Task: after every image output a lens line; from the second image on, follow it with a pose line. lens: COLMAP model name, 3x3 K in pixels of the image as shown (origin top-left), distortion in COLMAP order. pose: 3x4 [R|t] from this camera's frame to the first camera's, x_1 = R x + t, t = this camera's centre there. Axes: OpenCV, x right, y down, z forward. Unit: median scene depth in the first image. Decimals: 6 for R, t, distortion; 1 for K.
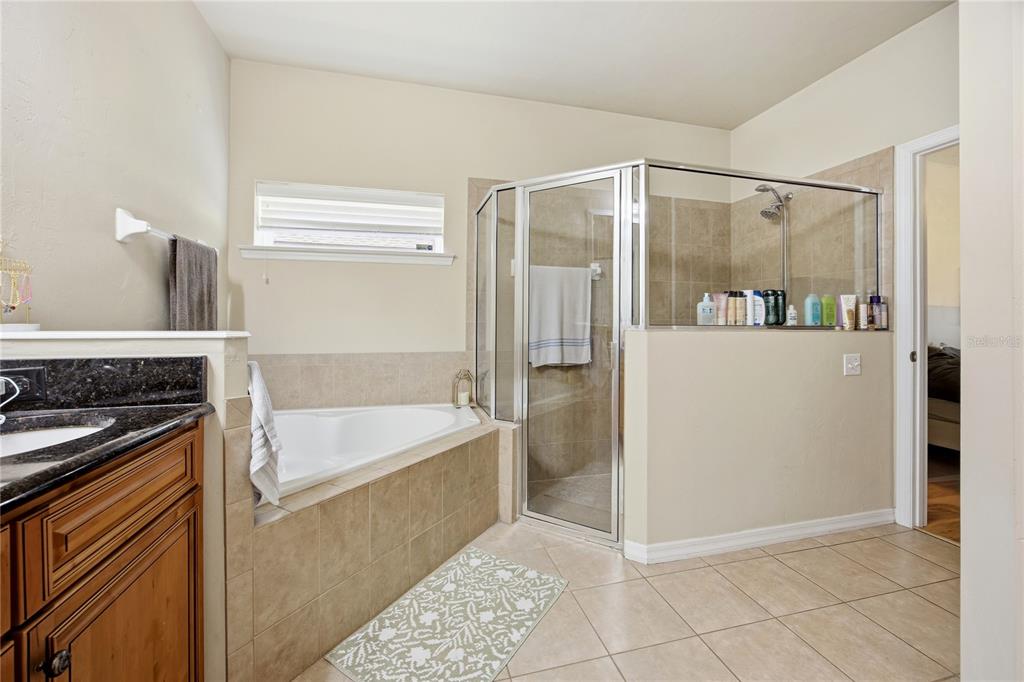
lens RADIAL K [[429.6, 0, 516.0], [0, 429.6, 316.2], [0, 0, 1]] dist [-0.001732, 0.001199]
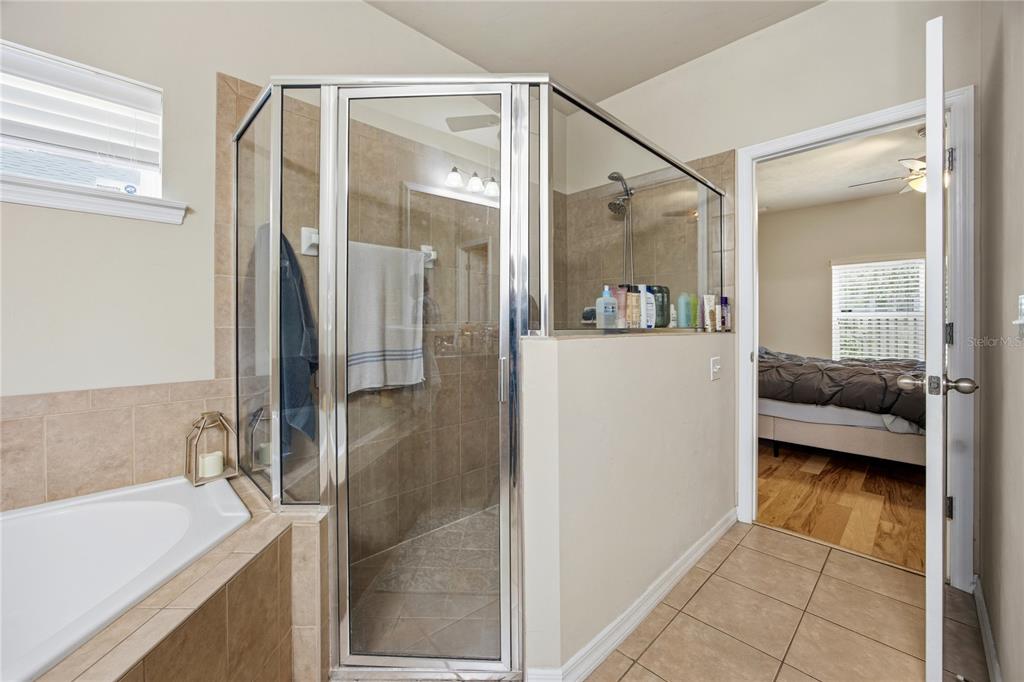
lens RADIAL K [[411.3, 0, 514.2], [0, 411.3, 323.5], [0, 0, 1]] dist [-0.011278, 0.001946]
pose [[0.868383, -0.006465, 0.495853, -0.047352], [0.001372, 0.999943, 0.010635, 0.003353], [-0.495893, -0.008554, 0.868342, 0.394191]]
